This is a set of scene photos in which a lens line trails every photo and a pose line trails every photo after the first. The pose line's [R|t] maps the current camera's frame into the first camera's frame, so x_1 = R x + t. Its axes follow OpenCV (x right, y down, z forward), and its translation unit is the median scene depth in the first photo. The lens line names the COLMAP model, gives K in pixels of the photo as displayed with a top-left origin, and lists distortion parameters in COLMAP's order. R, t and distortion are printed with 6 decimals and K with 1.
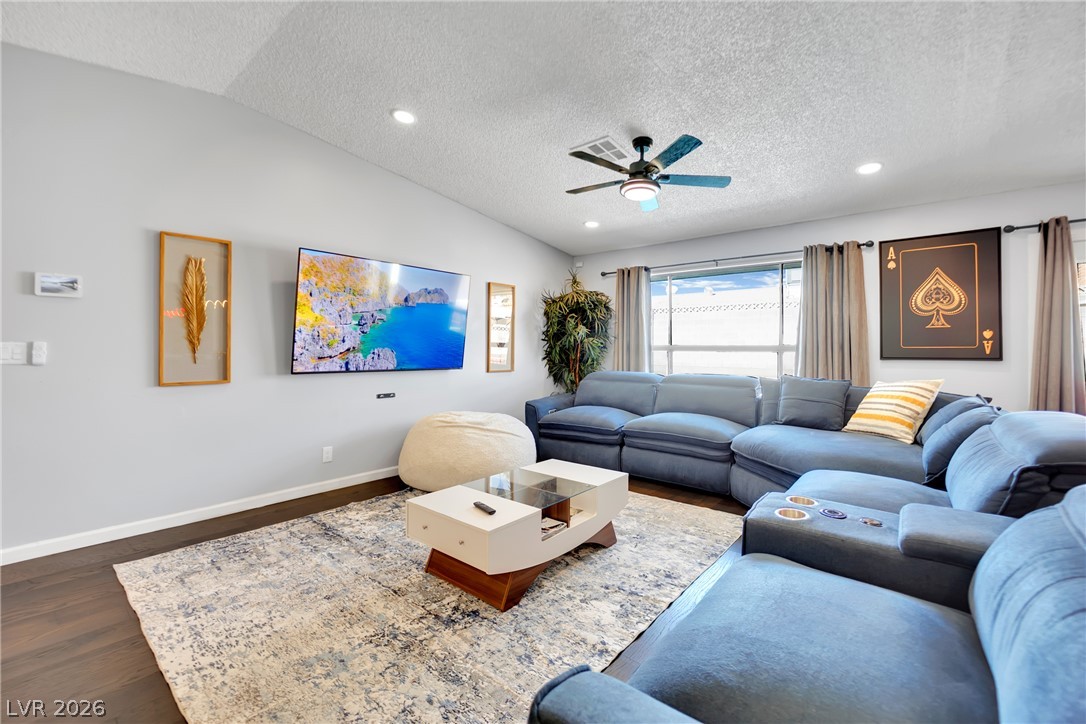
lens RADIAL K [[468.8, 0, 563.2], [0, 468.8, 346.4], [0, 0, 1]] dist [-0.022457, -0.002134]
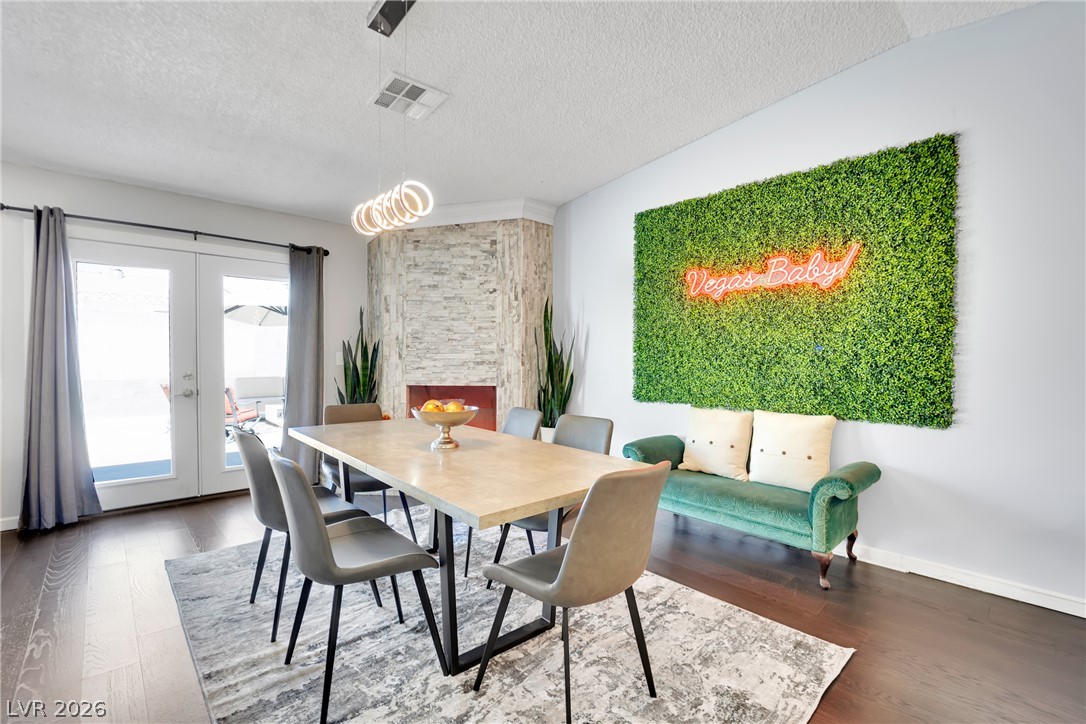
lens RADIAL K [[468.8, 0, 546.5], [0, 468.8, 362.4], [0, 0, 1]] dist [-0.022457, -0.002134]
pose [[0.114292, -0.015377, 0.993328, 0.286625], [-0.009190, 0.999821, 0.016534, 0.003644], [-0.993405, -0.011019, 0.114130, -0.092718]]
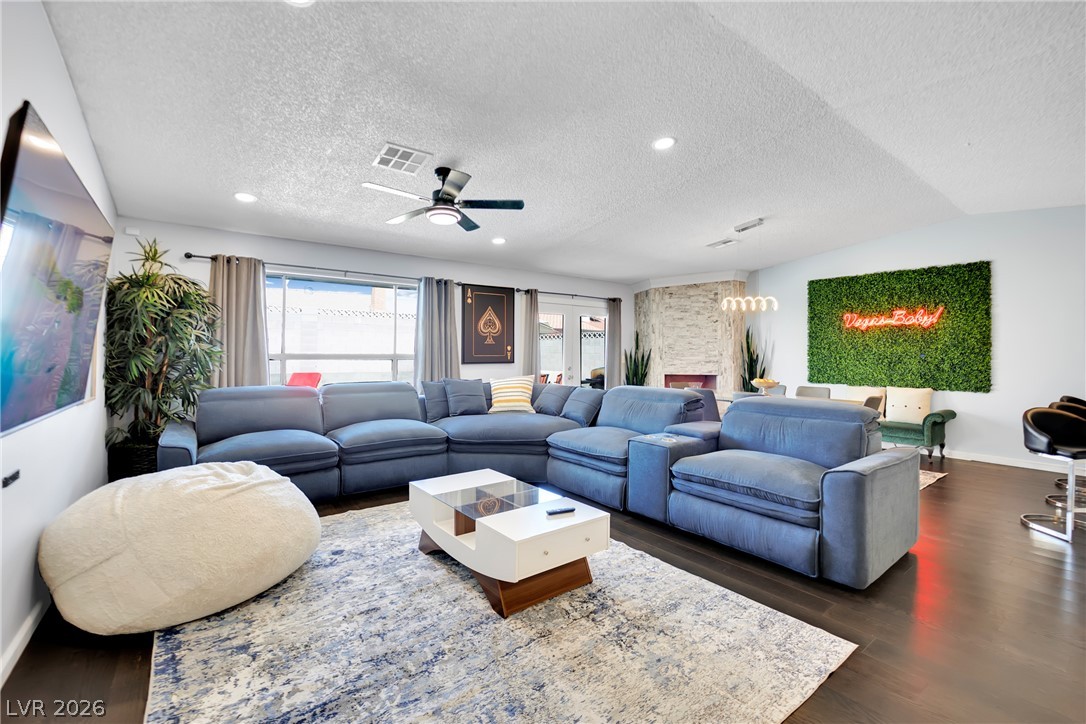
lens RADIAL K [[468.8, 0, 527.0], [0, 468.8, 345.4], [0, 0, 1]] dist [-0.022457, -0.002134]
pose [[0.234294, 0.012098, 0.972091, -0.841396], [-0.008588, 0.999909, -0.010374, -0.020410], [-0.972128, -0.005917, 0.234377, 0.548080]]
